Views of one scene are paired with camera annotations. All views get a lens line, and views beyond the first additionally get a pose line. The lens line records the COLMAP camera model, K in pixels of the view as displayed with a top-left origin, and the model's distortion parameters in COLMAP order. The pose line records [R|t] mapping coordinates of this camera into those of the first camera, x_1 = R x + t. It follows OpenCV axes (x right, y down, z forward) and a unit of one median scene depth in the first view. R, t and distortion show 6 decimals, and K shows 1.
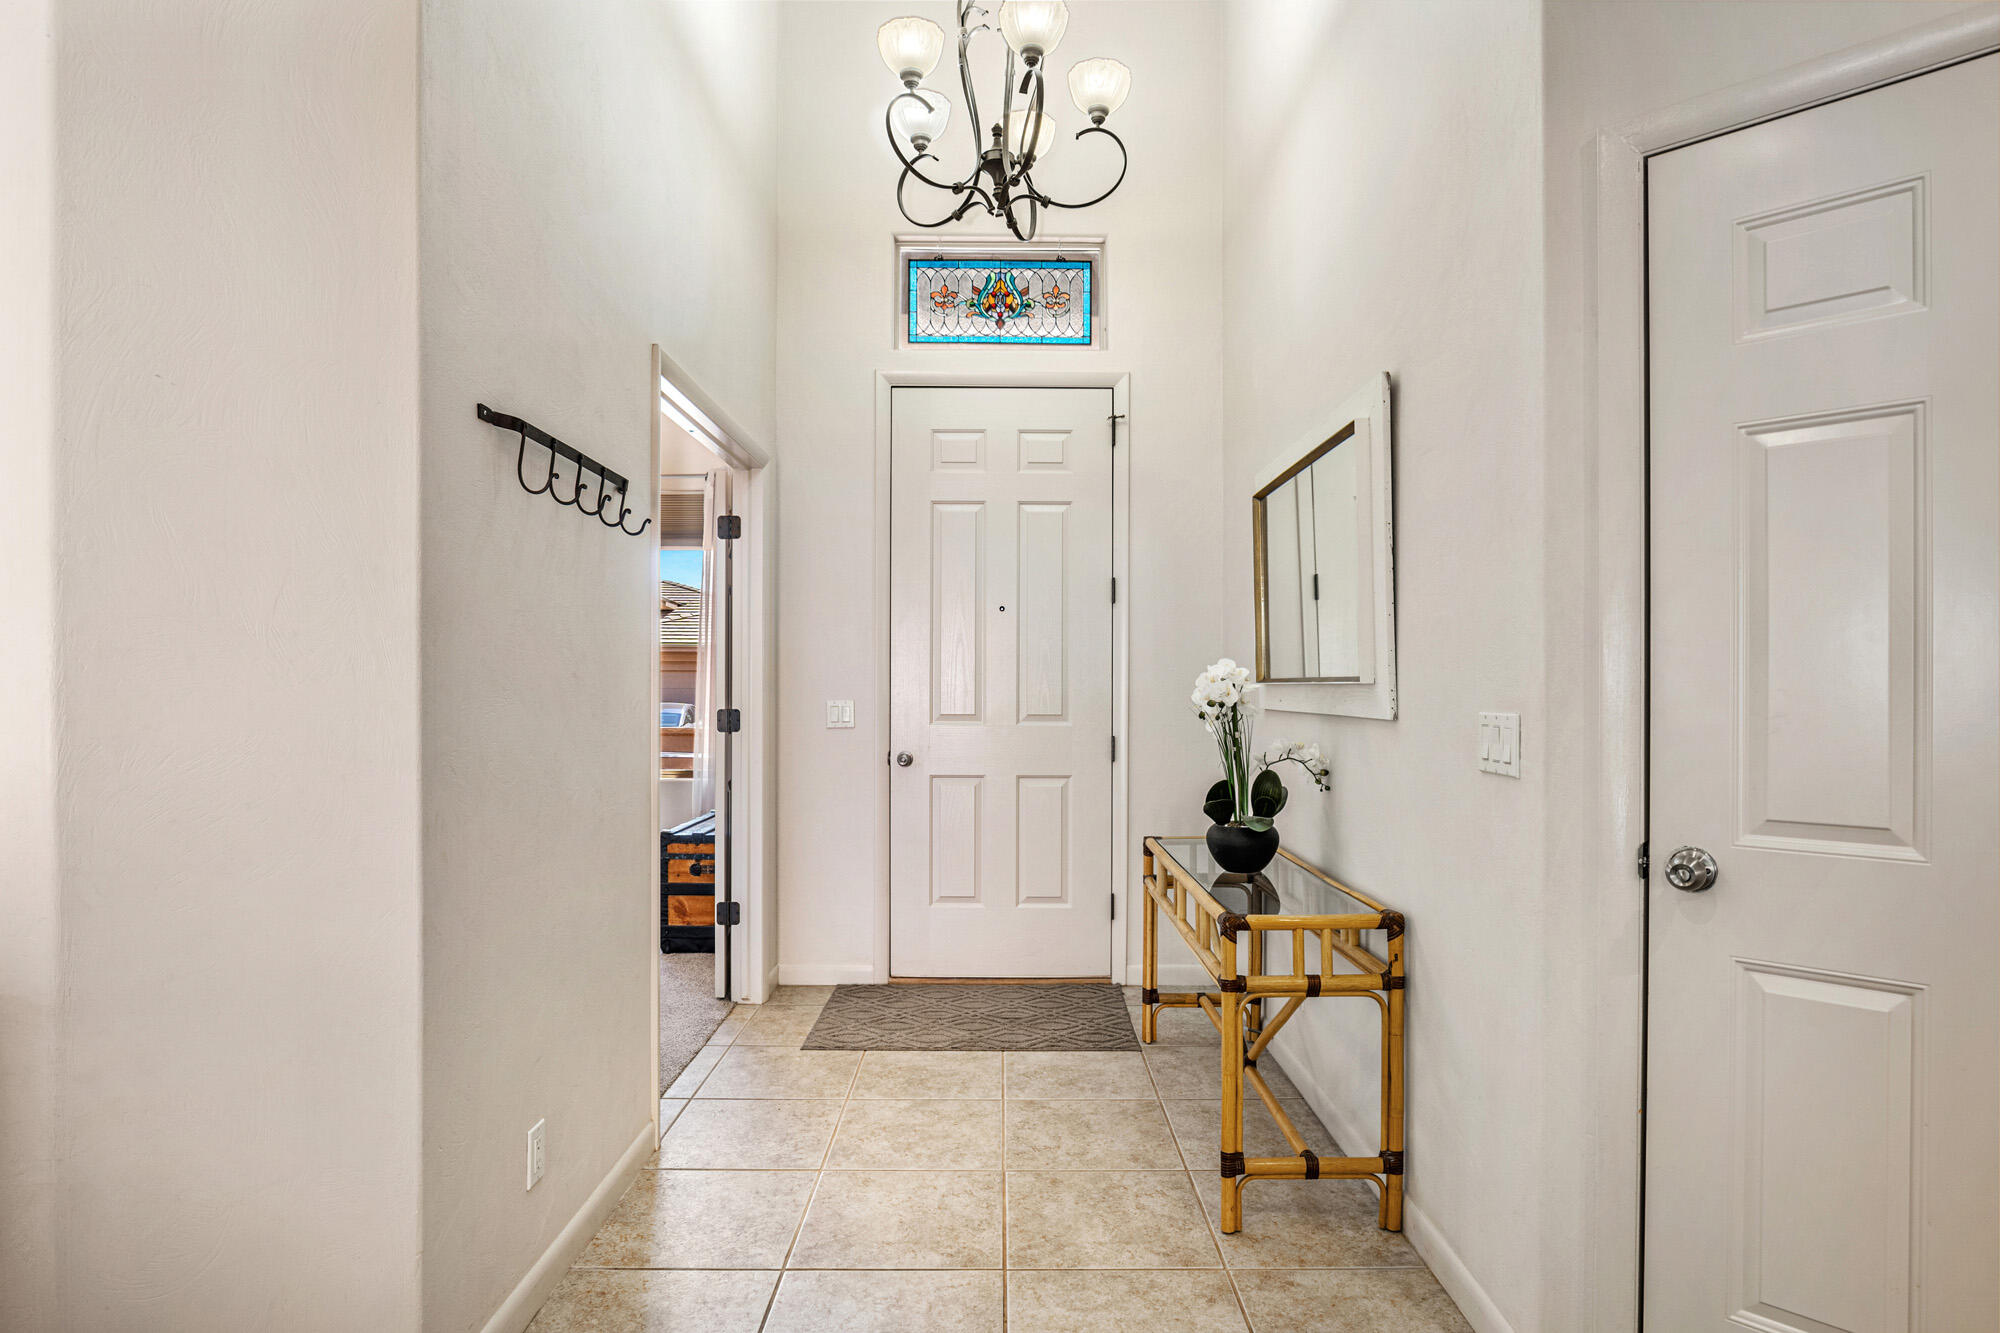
lens RADIAL K [[1063.1, 0, 995.3], [0, 1063.1, 672.4], [0, 0, 1]] dist [-0.014055, -0.001561]
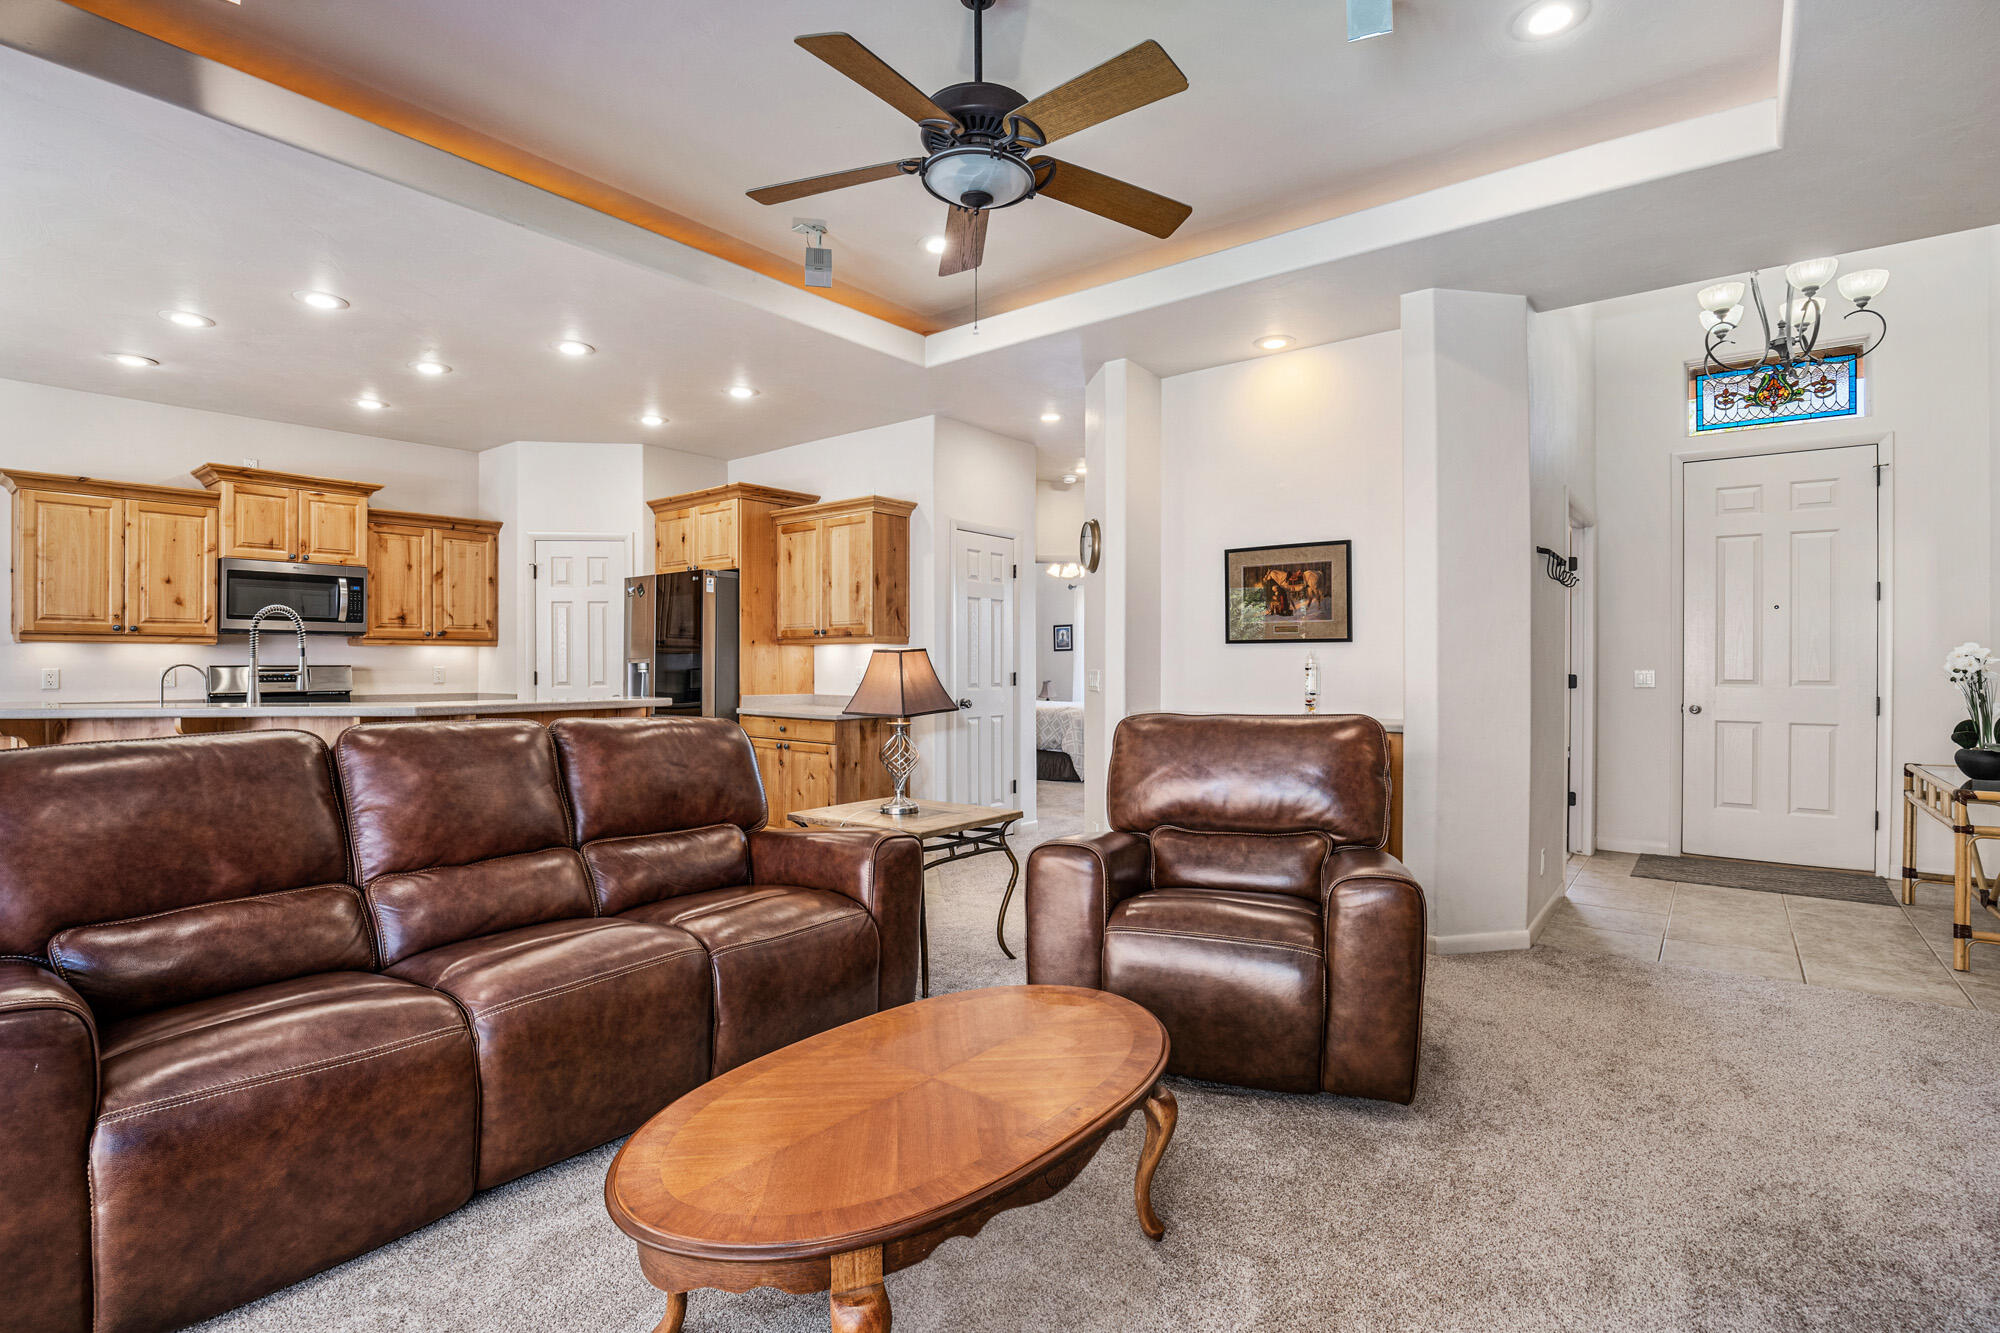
lens RADIAL K [[922.5, 0, 1003.3], [0, 922.5, 667.5], [0, 0, 1]] dist [-0.026575, -0.000128]
pose [[0.786359, -0.000682, -0.617769, -0.062376], [0.012415, 0.999815, 0.014699, -0.008747], [0.617645, -0.019228, 0.786222, -0.628813]]
